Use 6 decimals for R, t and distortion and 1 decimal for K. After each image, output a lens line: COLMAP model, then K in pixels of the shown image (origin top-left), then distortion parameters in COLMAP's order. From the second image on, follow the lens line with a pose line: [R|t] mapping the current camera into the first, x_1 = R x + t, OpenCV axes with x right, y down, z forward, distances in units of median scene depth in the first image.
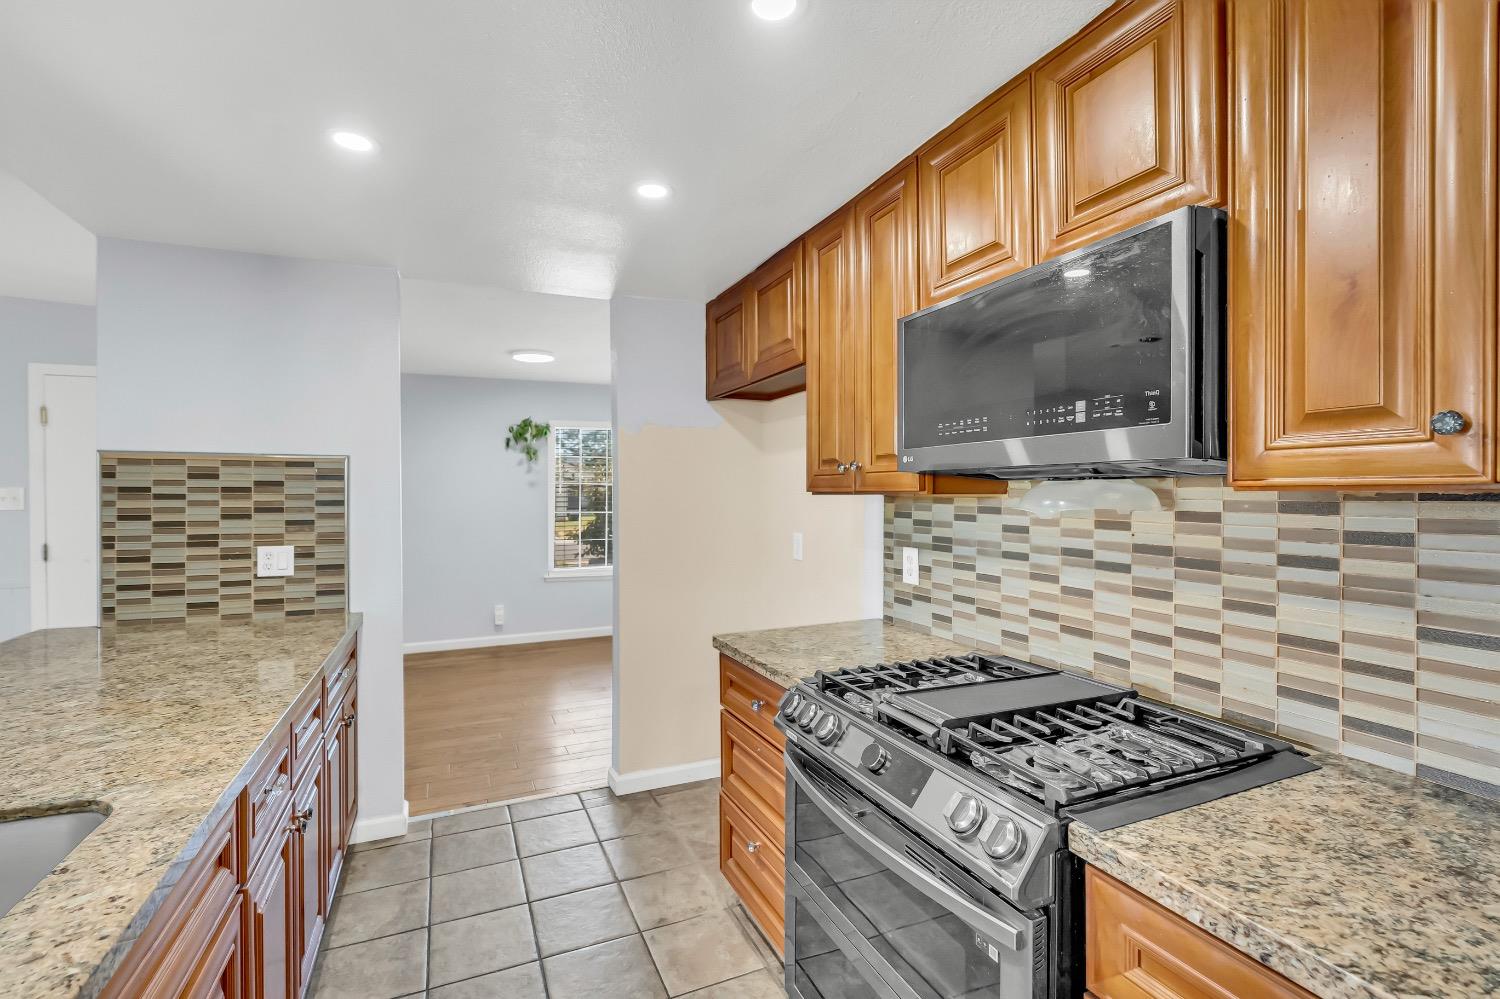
lens RADIAL K [[673.3, 0, 744.1], [0, 673.3, 499.8], [0, 0, 1]] dist [-0.003169, 0.000608]
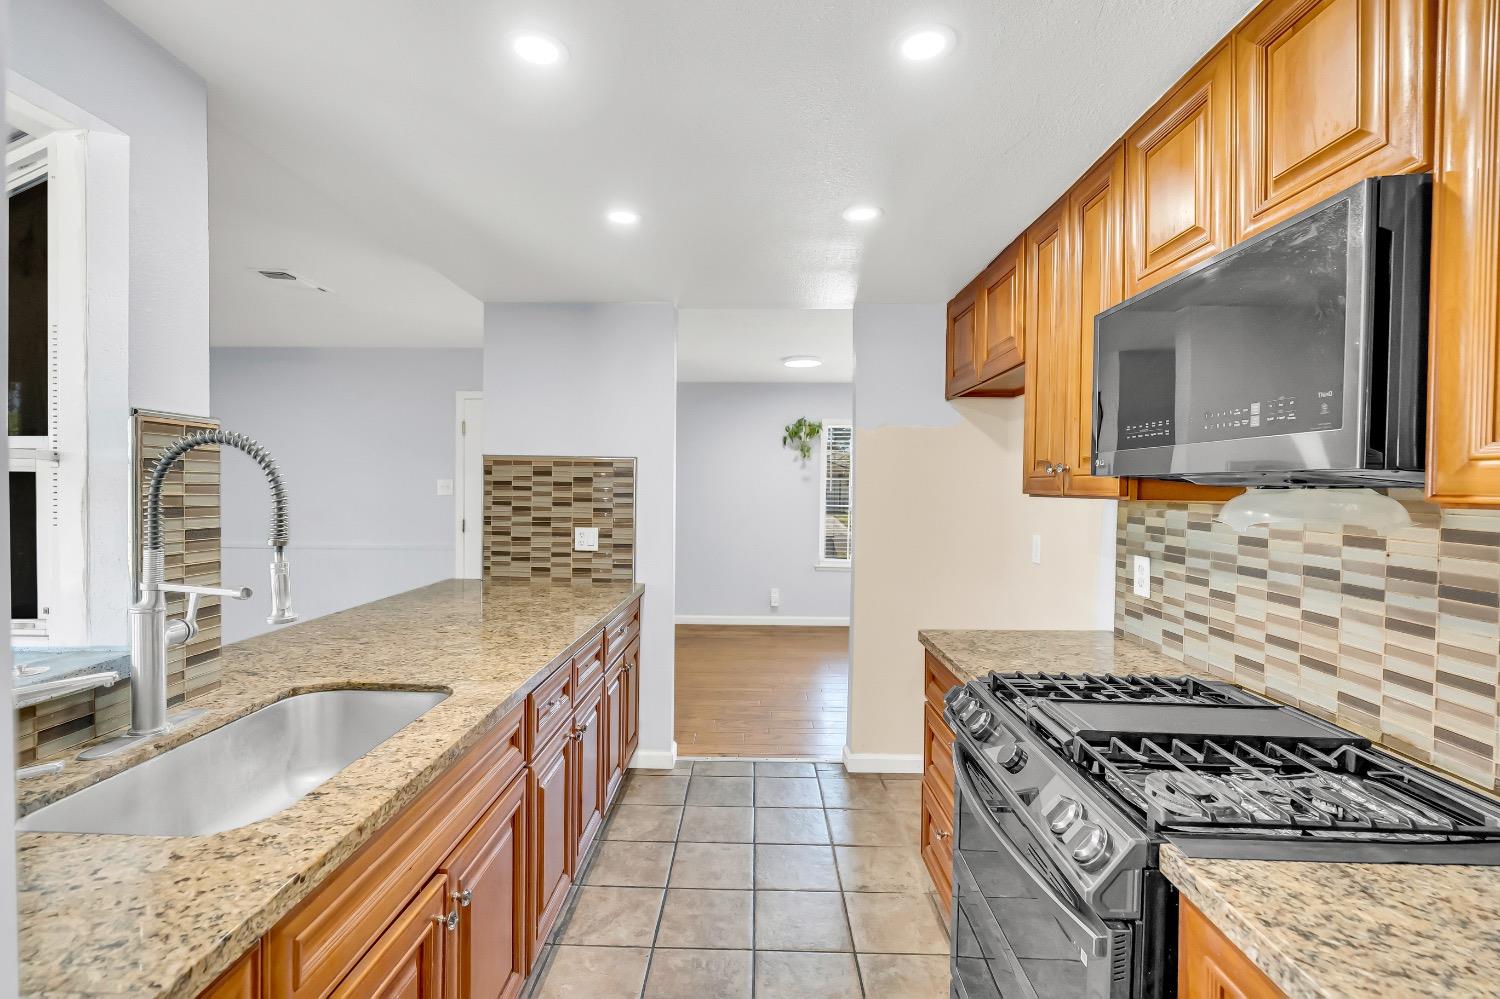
lens RADIAL K [[673.3, 0, 744.1], [0, 673.3, 499.8], [0, 0, 1]] dist [-0.003169, 0.000608]
pose [[0.907672, 0.021977, -0.419104, 0.144490], [-0.017840, 0.999746, 0.013787, -0.009567], [0.419300, -0.005037, 0.907834, -0.060565]]
